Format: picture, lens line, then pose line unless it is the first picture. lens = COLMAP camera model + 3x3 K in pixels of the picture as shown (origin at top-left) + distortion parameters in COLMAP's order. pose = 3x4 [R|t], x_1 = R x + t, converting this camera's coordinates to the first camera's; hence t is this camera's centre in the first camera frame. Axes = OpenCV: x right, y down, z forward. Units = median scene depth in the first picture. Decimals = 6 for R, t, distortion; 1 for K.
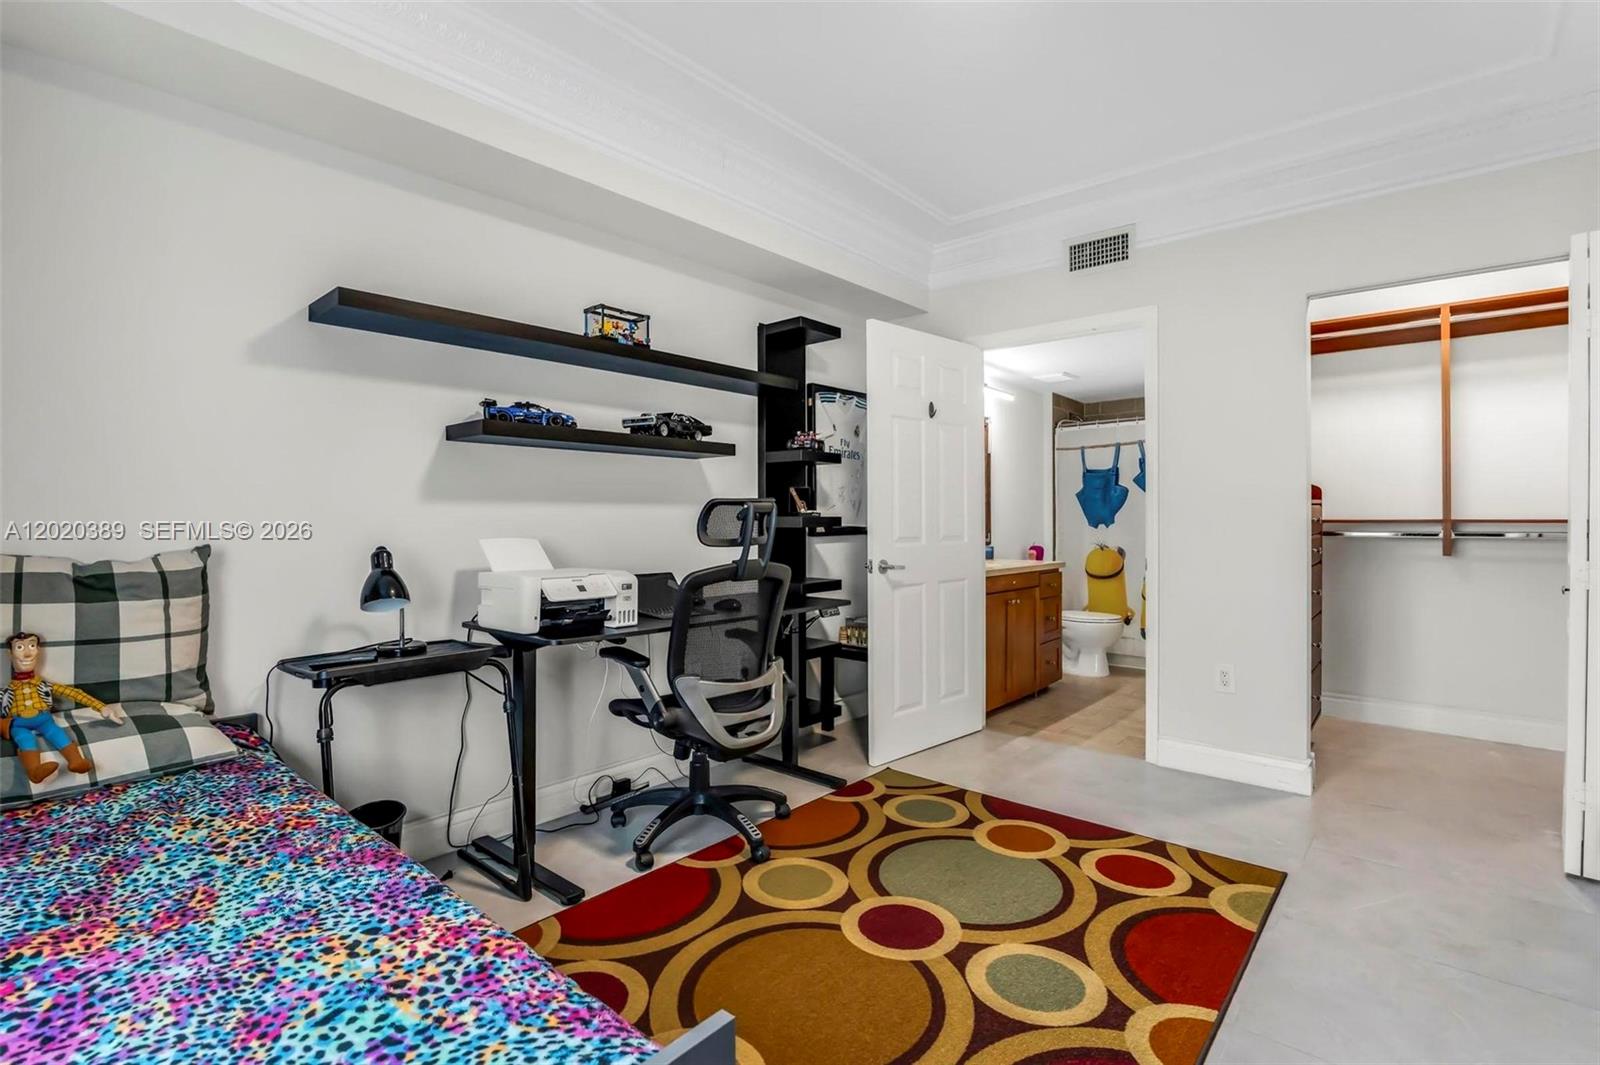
lens RADIAL K [[782.7, 0, 800.3], [0, 782.7, 493.4], [0, 0, 1]] dist [-0.022917, 0.003312]
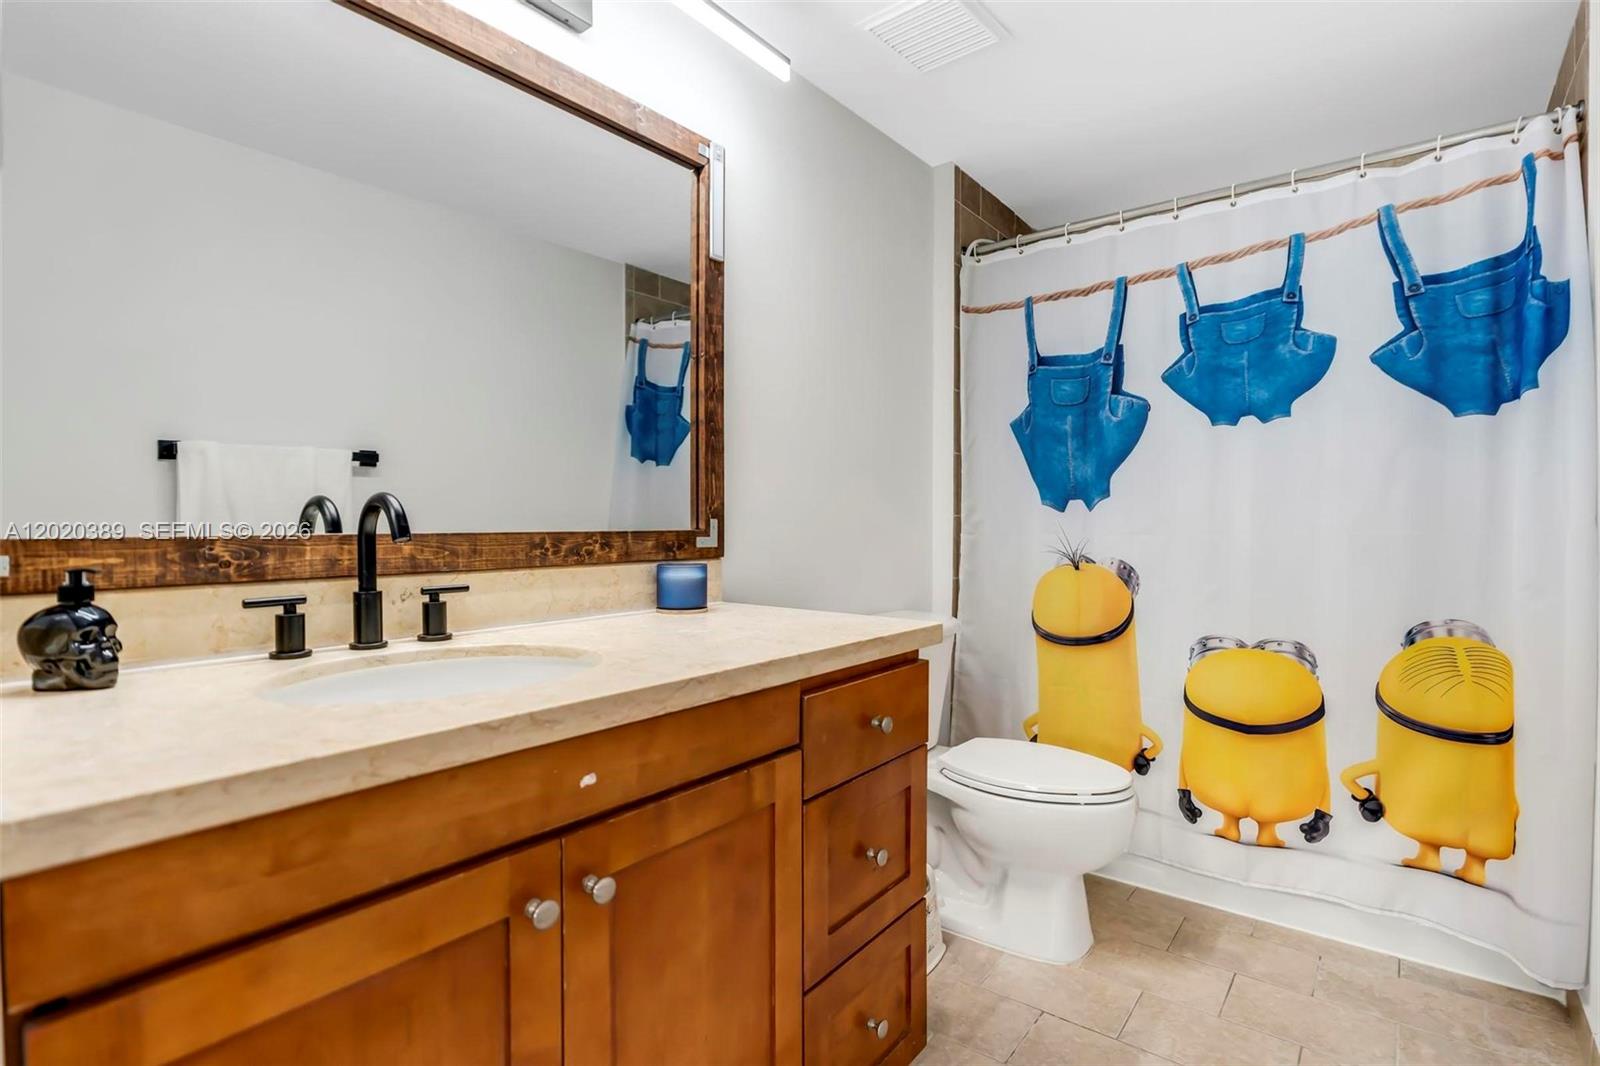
lens RADIAL K [[782.7, 0, 808.9], [0, 782.7, 525.3], [0, 0, 1]] dist [-0.022917, 0.003312]
pose [[0.999016, -0.002960, 0.044243, 0.242107], [0.001336, 0.999326, 0.036676, 0.037801], [-0.044321, -0.036581, 0.998347, 0.632512]]
